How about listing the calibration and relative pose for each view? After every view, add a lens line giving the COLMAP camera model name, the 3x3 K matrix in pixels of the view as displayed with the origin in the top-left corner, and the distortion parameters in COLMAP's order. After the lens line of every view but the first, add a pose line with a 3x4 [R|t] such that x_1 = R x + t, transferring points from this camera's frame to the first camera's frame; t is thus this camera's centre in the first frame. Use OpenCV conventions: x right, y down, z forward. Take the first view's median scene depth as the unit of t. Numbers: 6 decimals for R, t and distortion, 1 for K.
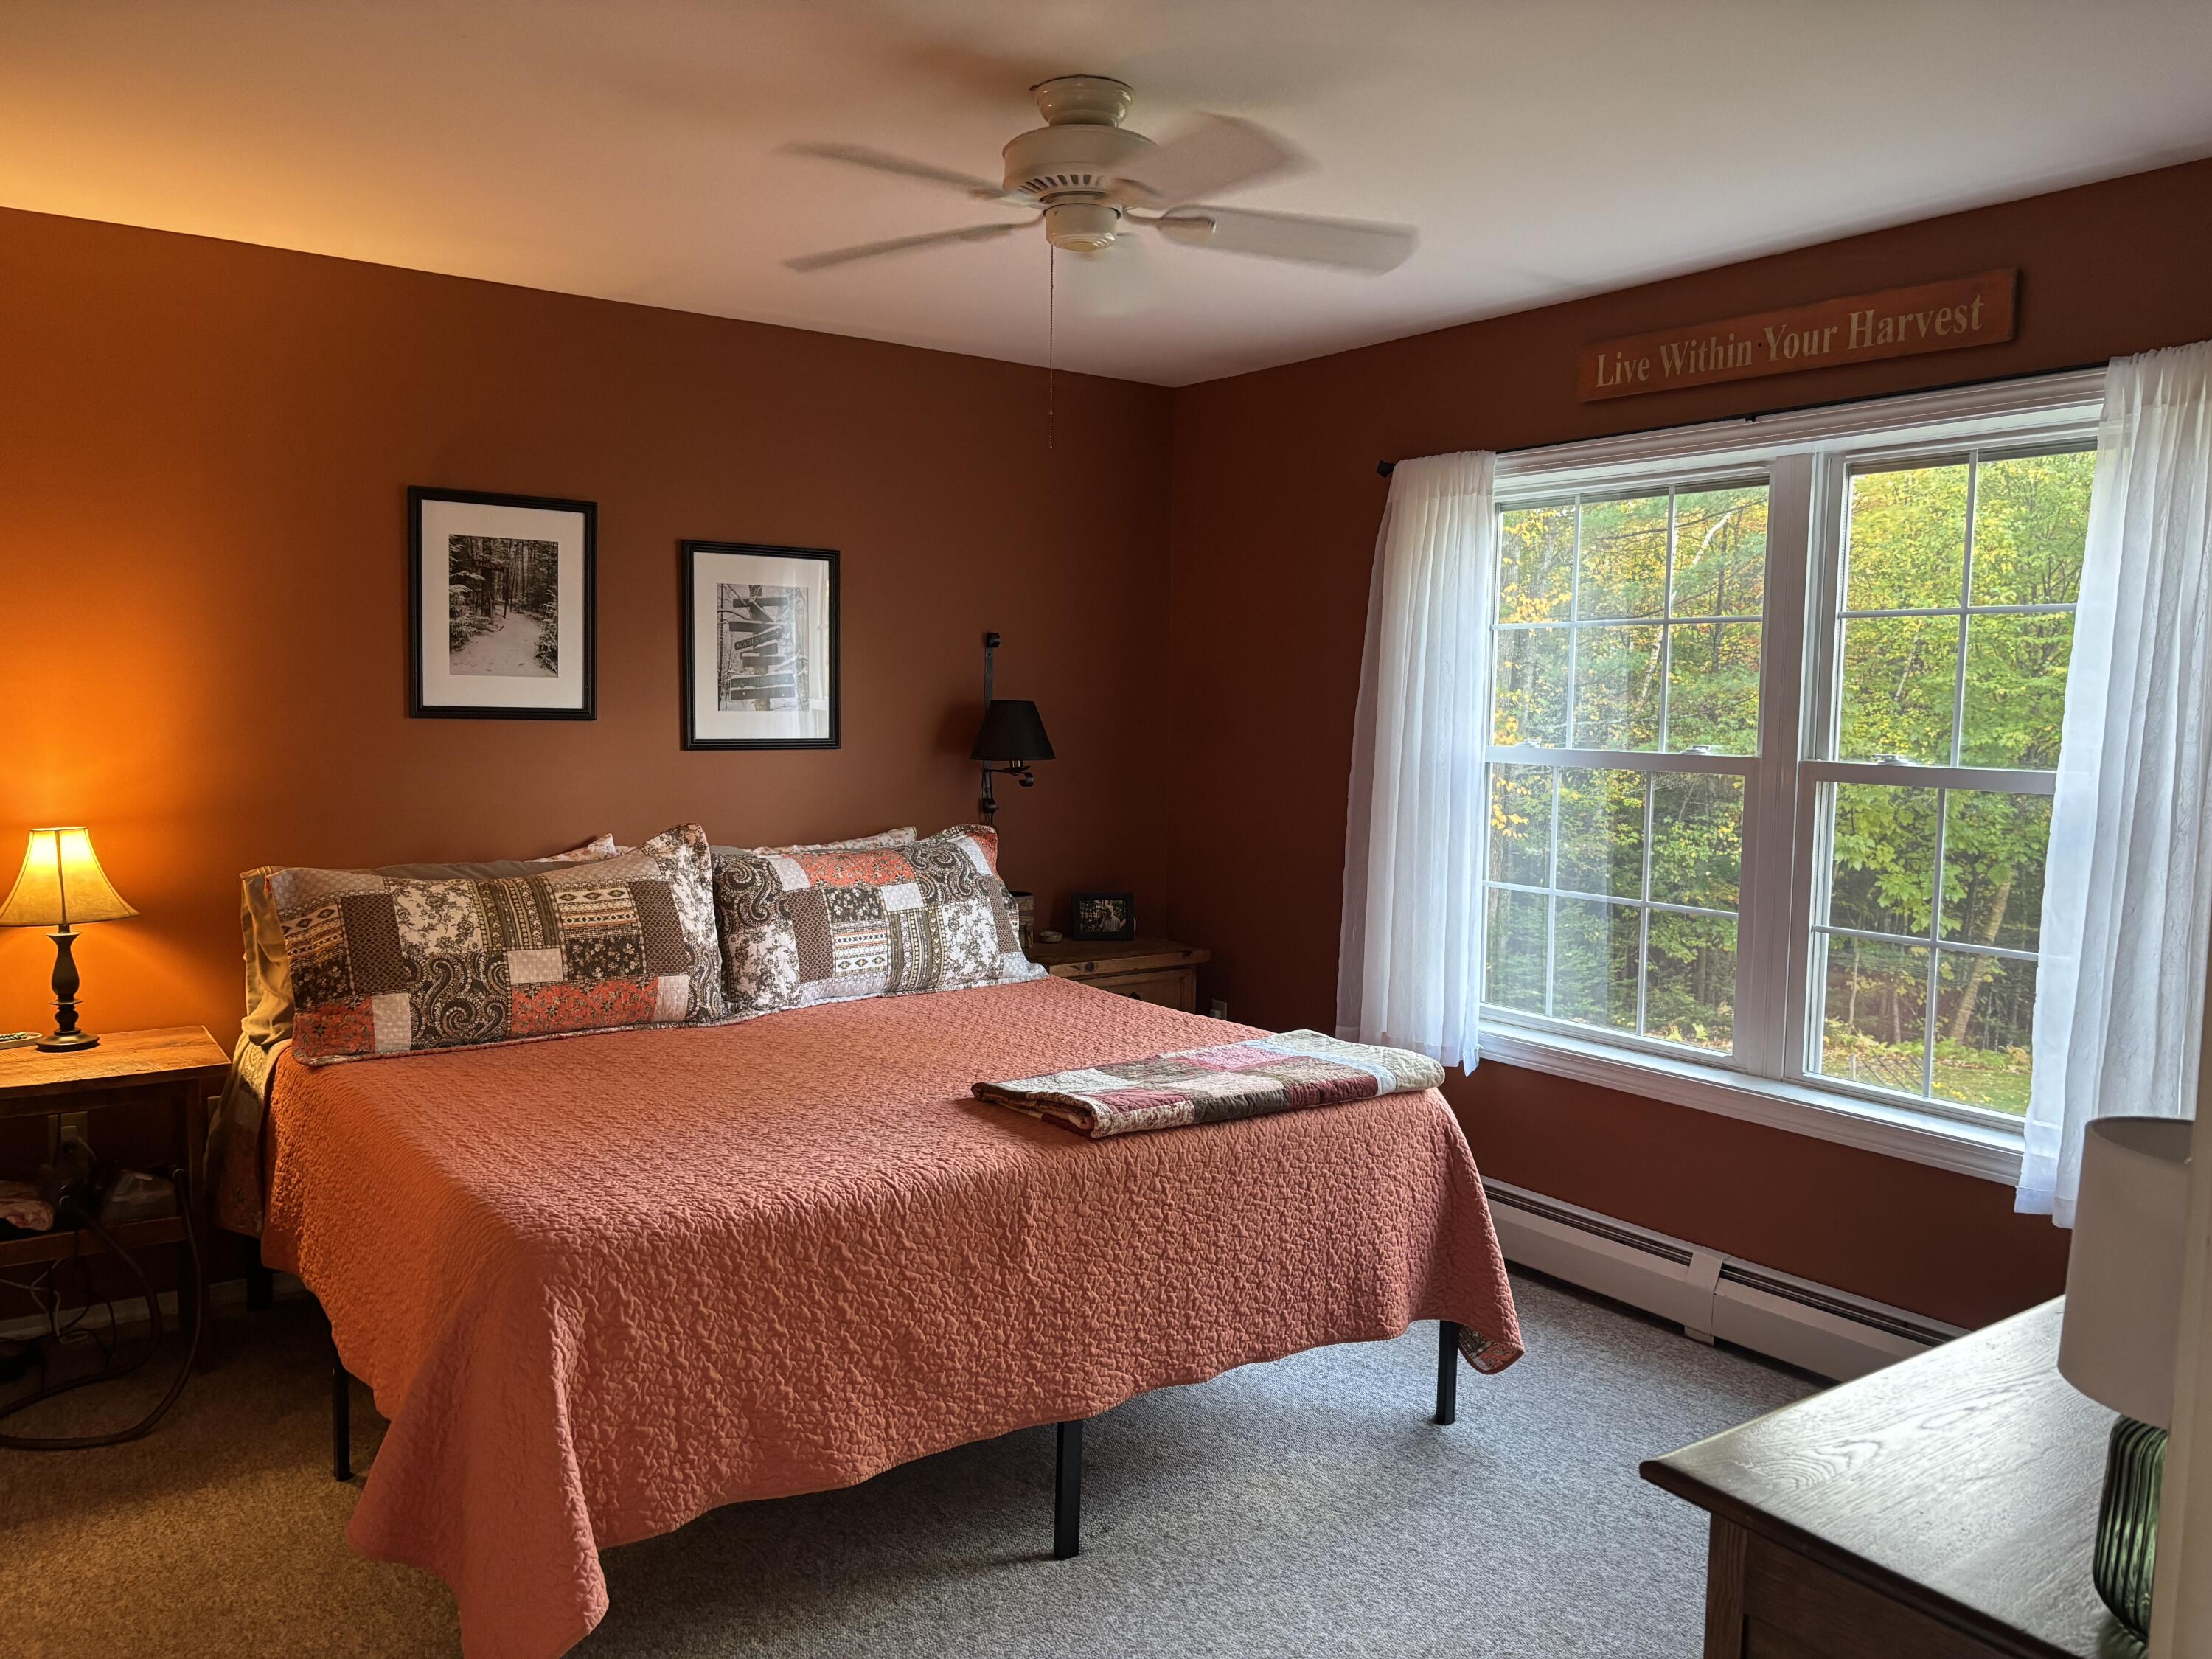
lens RADIAL K [[1654.0, 0, 1106.0], [0, 1654.0, 829.5], [0, 0, 1]] dist [0.008168, -0.078195]
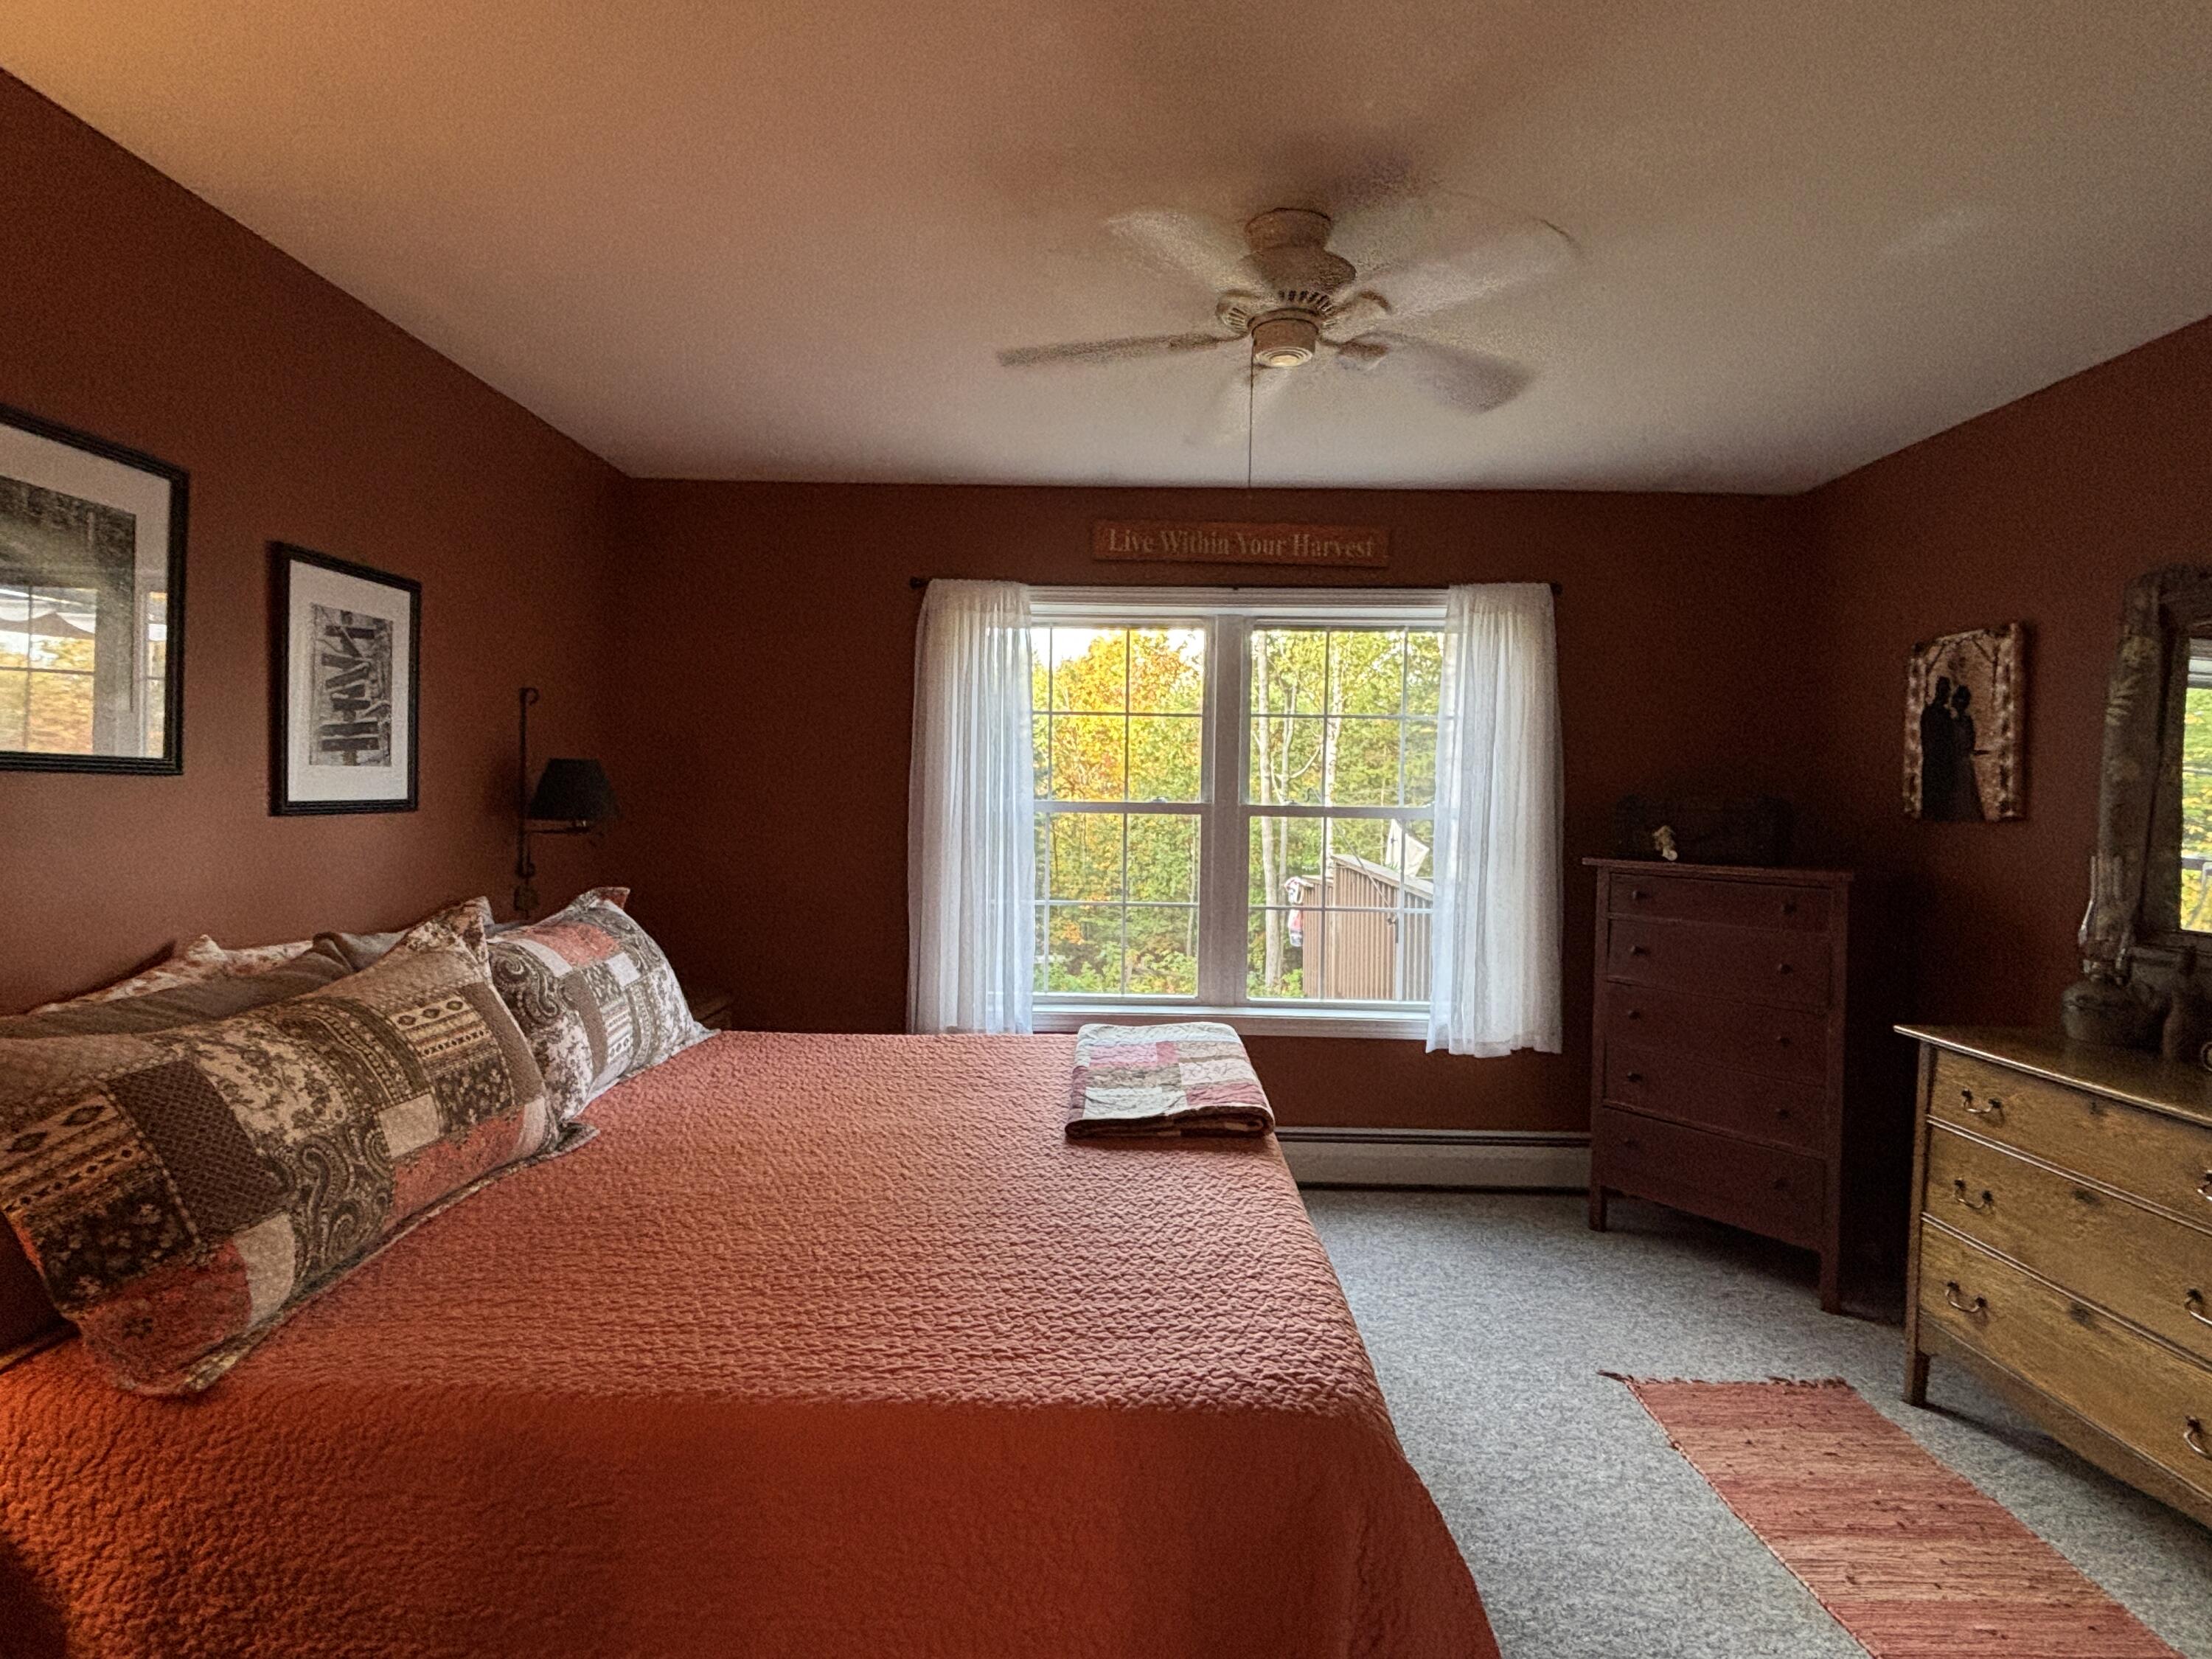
lens RADIAL K [[1140.3, 0, 1105.8], [0, 1140.3, 786.9], [0, 0, 1]] dist [-0.000555, 0.000059]
pose [[0.581187, -0.000943, 0.813770, -0.553963], [0.057720, 0.997528, -0.040067, -0.022303], [-0.811721, 0.070257, 0.579805, 0.469747]]
